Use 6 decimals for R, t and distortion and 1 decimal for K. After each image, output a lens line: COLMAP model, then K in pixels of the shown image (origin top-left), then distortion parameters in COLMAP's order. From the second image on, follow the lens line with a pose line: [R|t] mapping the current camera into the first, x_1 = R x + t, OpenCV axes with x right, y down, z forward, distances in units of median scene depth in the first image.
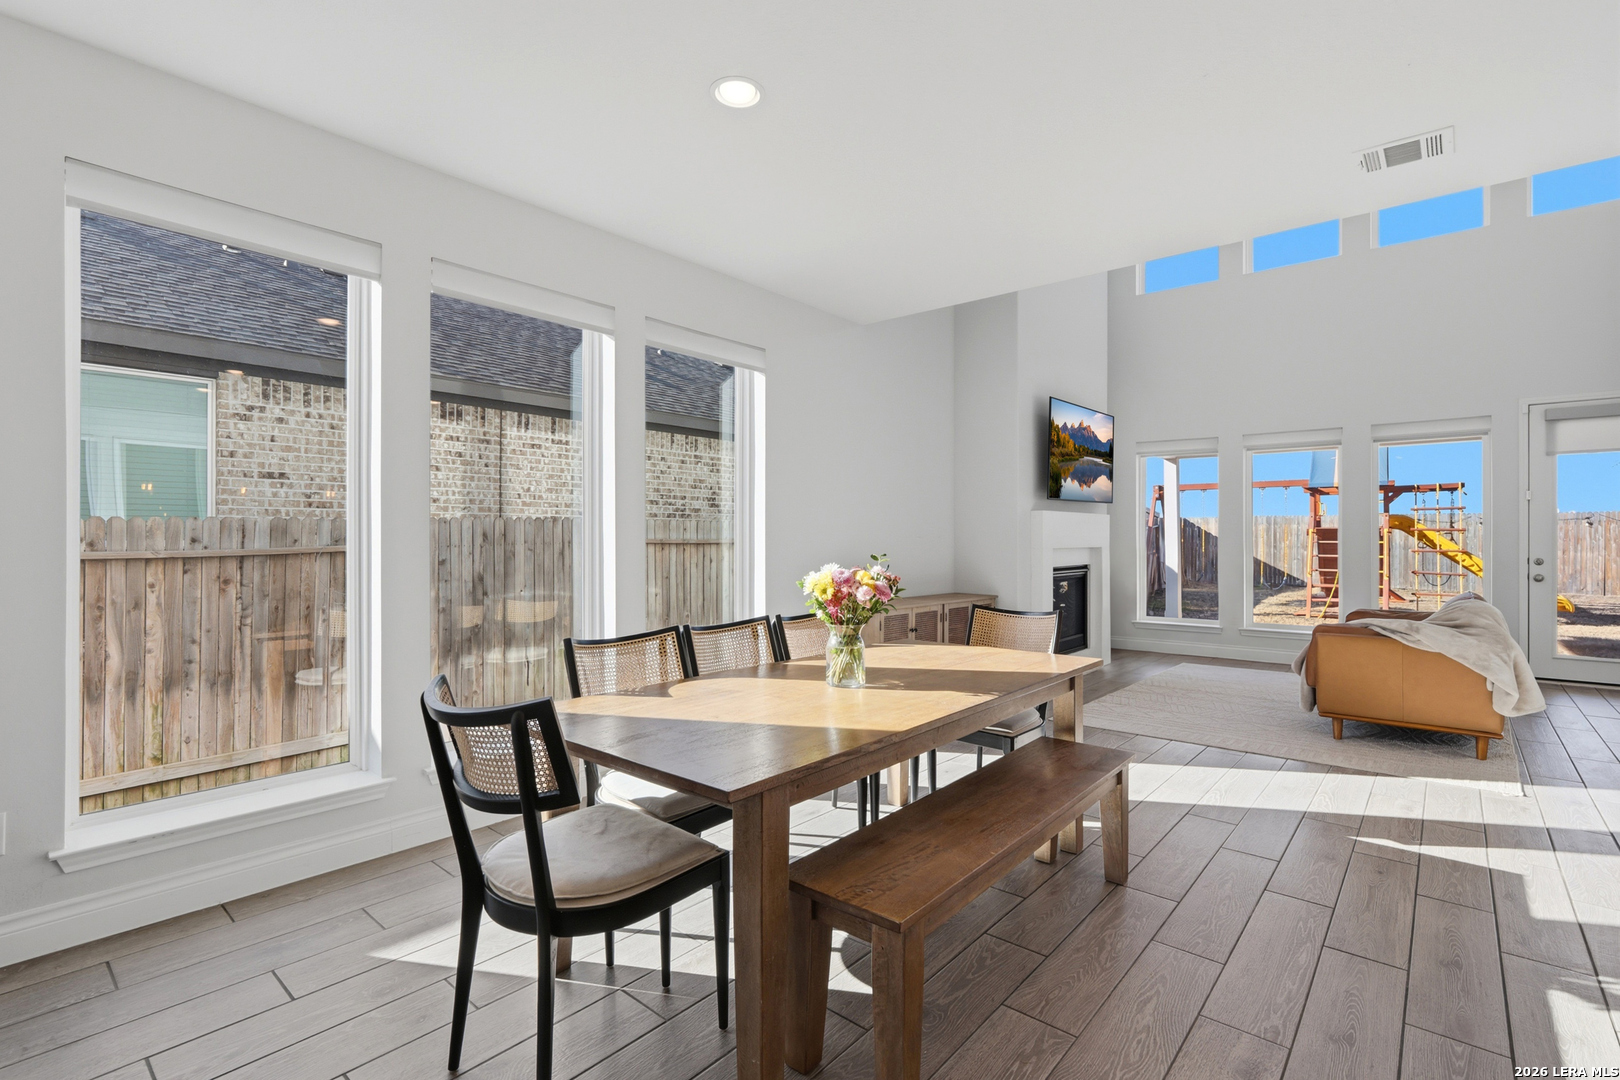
lens RADIAL K [[751.7, 0, 812.8], [0, 751.7, 540.6], [0, 0, 1]] dist [-0.013487, 0.003137]
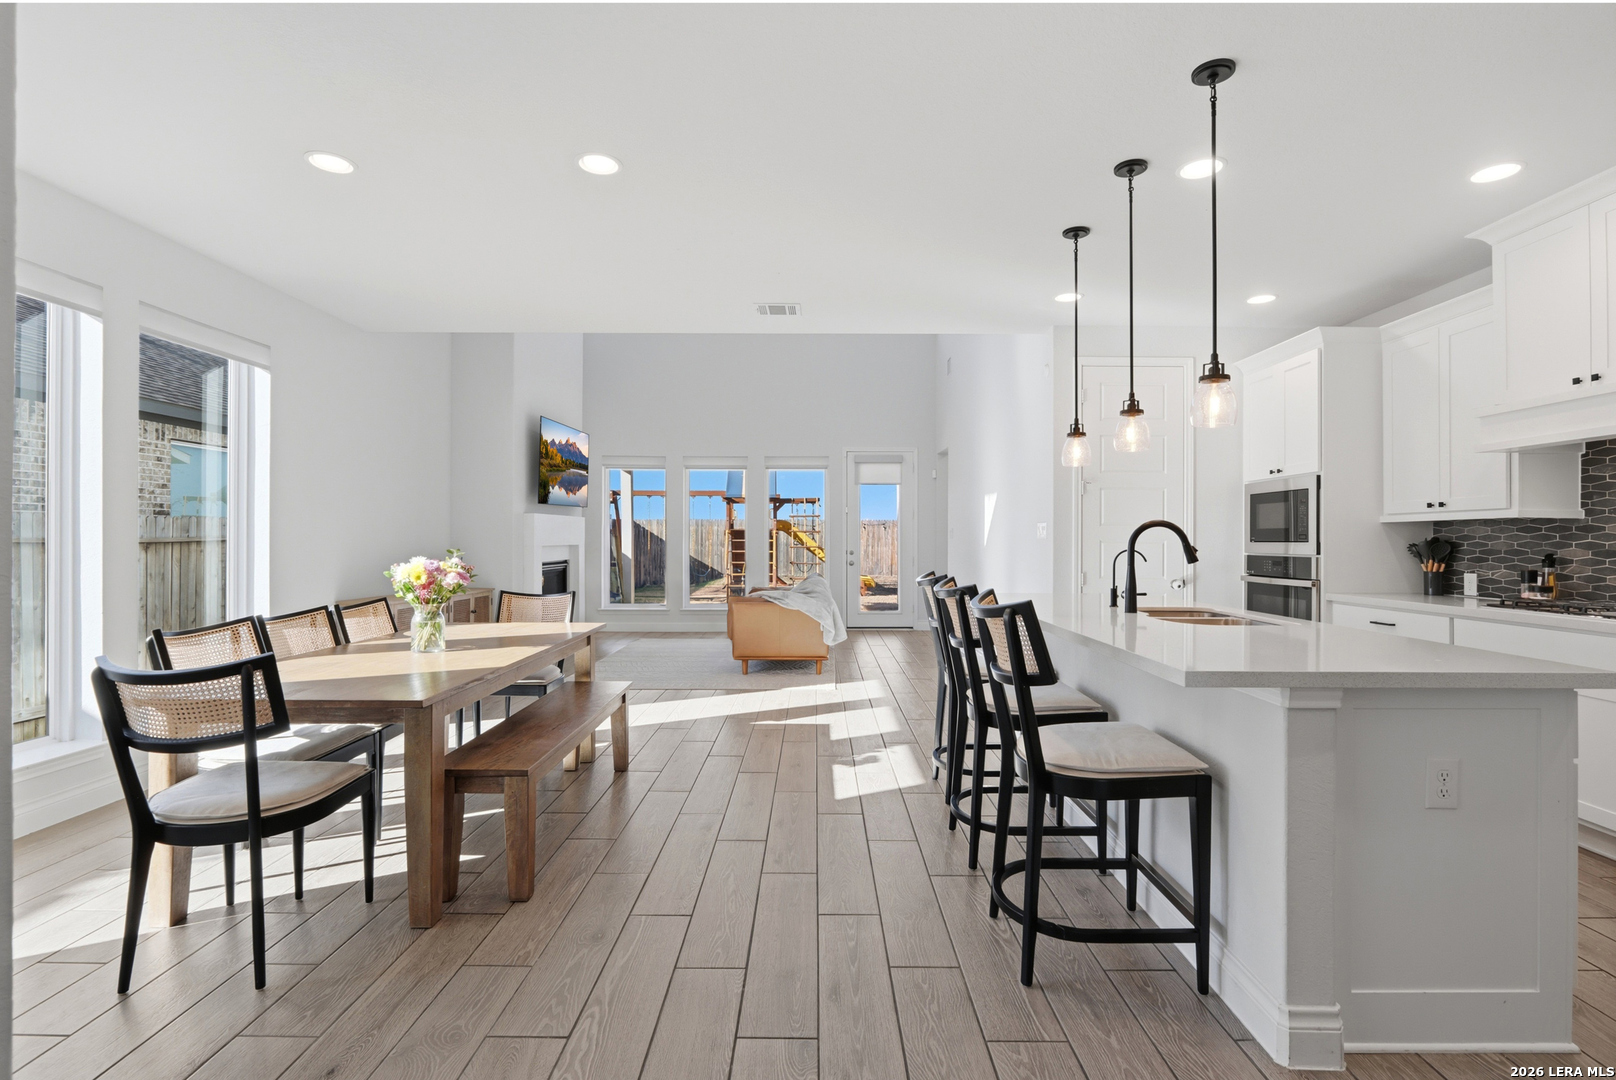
lens RADIAL K [[749.8, 0, 811.2], [0, 749.8, 540.3], [0, 0, 1]] dist [-0.013487, 0.003137]
pose [[0.764098, -0.000709, 0.645100, -0.115494], [-0.000220, 0.999999, 0.001360, 0.000013], [-0.645101, -0.001181, 0.764097, -0.163824]]
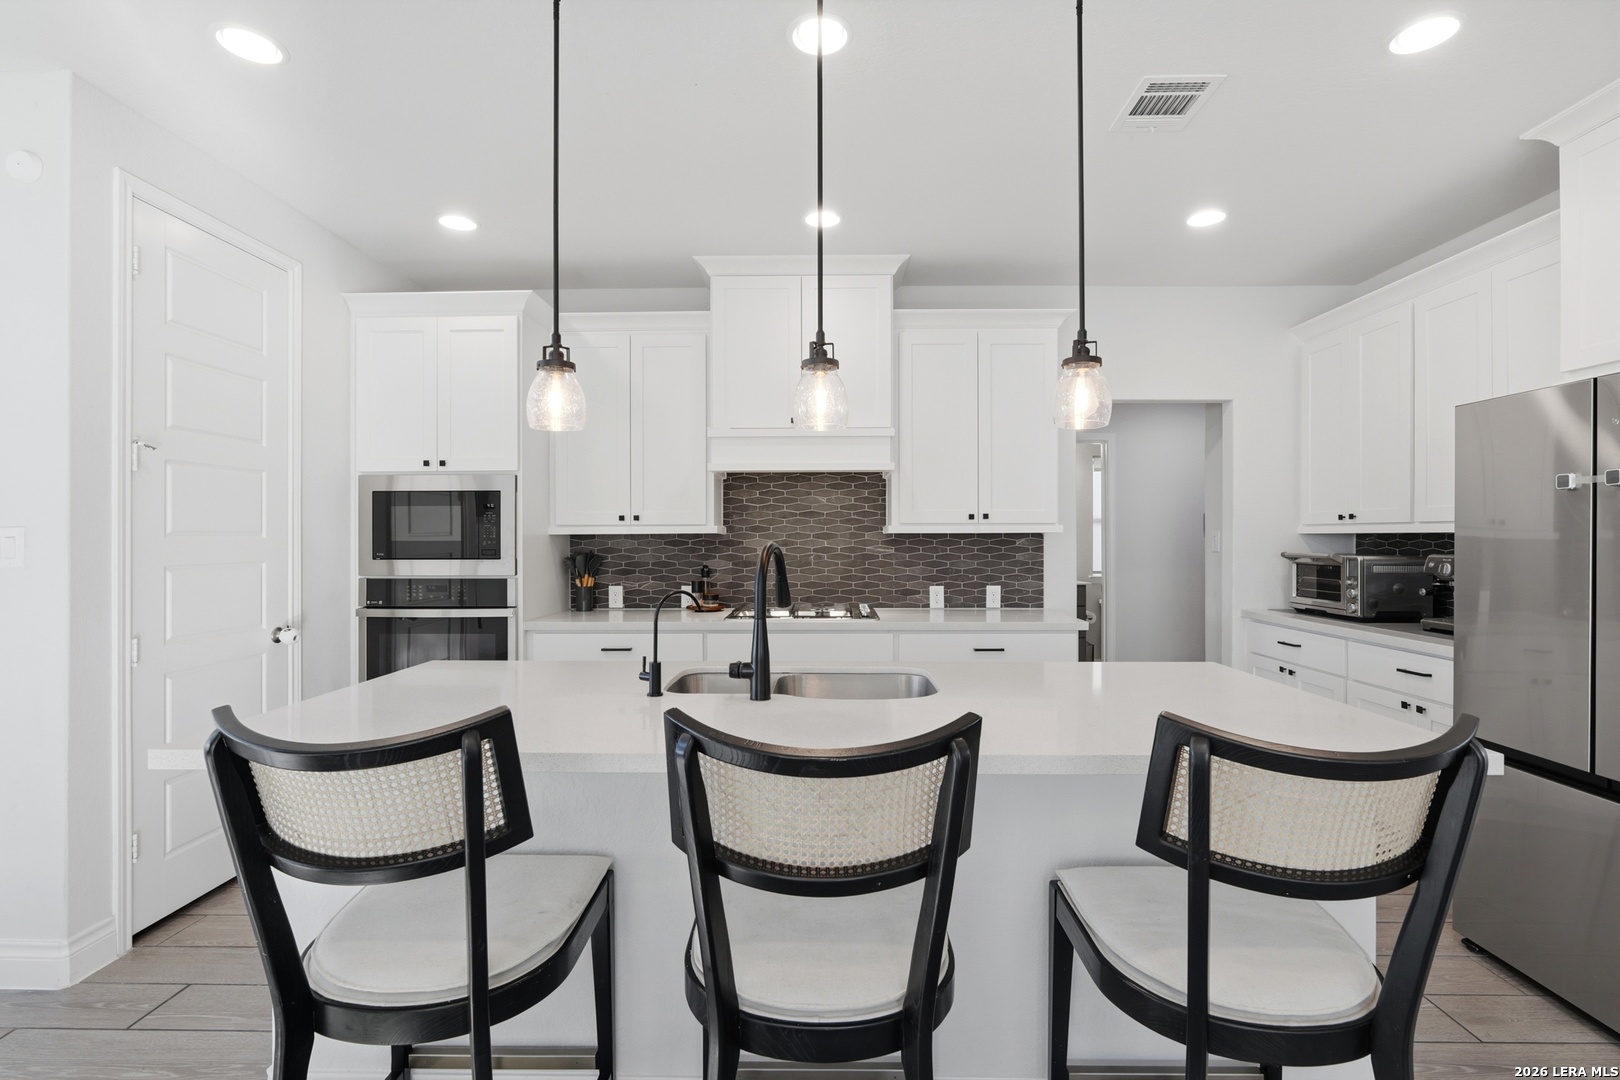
lens RADIAL K [[751.7, 0, 813.5], [0, 751.7, 534.5], [0, 0, 1]] dist [-0.013487, 0.003137]
pose [[-0.636482, -0.001758, 0.771290, 0.135737], [0.000638, 0.999996, 0.002806, -0.017968], [-0.771291, 0.002278, -0.636478, 0.266179]]
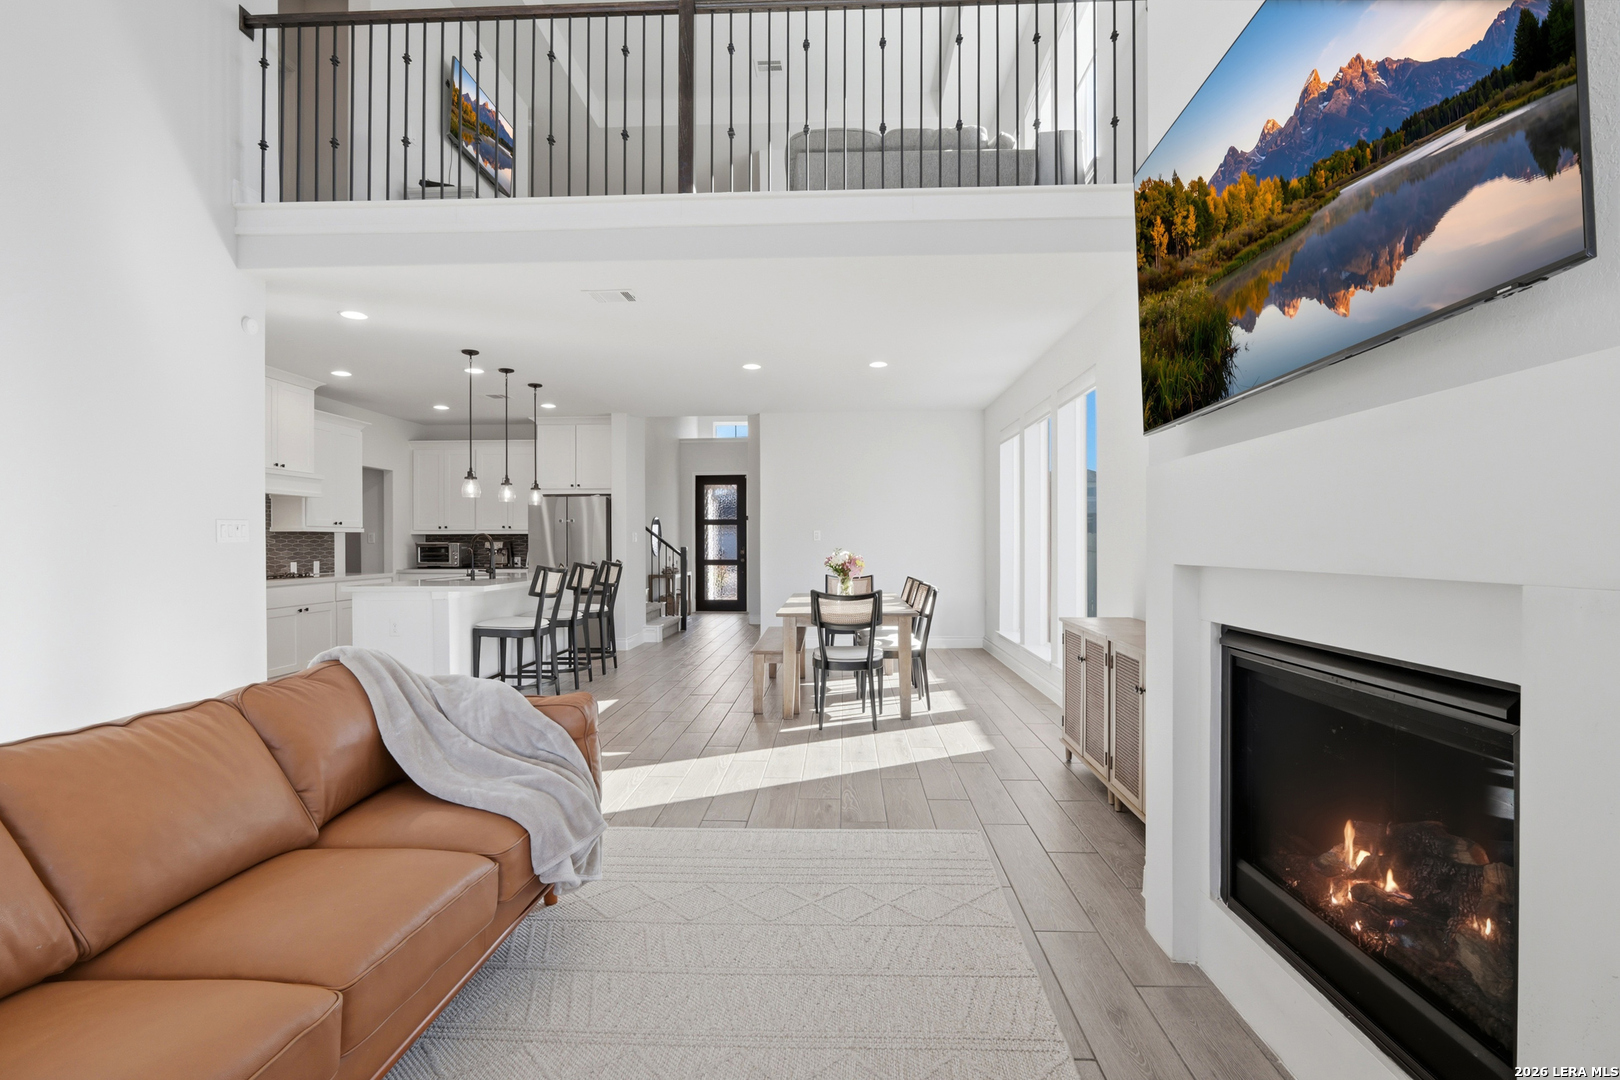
lens RADIAL K [[751.7, 0, 810.6], [0, 751.7, 540.0], [0, 0, 1]] dist [-0.013487, 0.003137]
pose [[-0.783328, -0.004005, -0.621595, 0.685308], [-0.002054, 0.999990, -0.003855, -0.001338], [0.621605, -0.001743, -0.783329, 1.174402]]
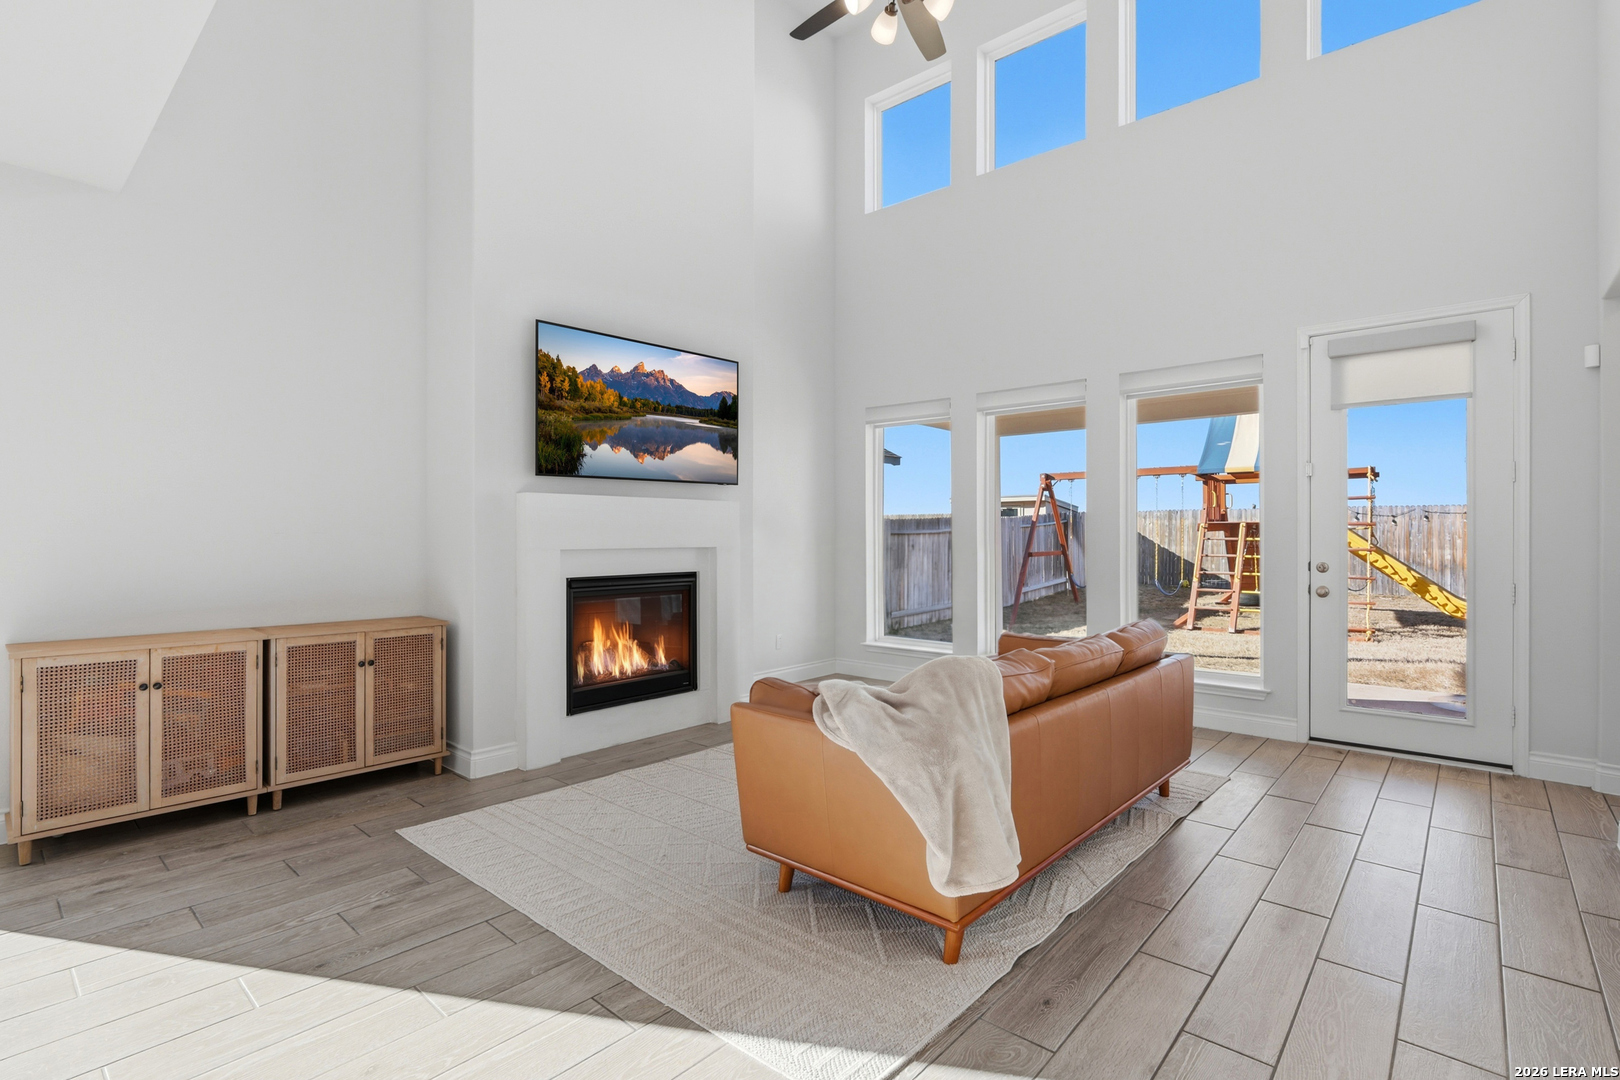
lens RADIAL K [[751.7, 0, 818.4], [0, 751.7, 546.5], [0, 0, 1]] dist [-0.013487, 0.003137]
pose [[0.999904, -0.001348, -0.013784, 0.574869], [0.001505, 0.999934, 0.011400, 0.000635], [0.013768, -0.011420, 0.999840, 0.340351]]
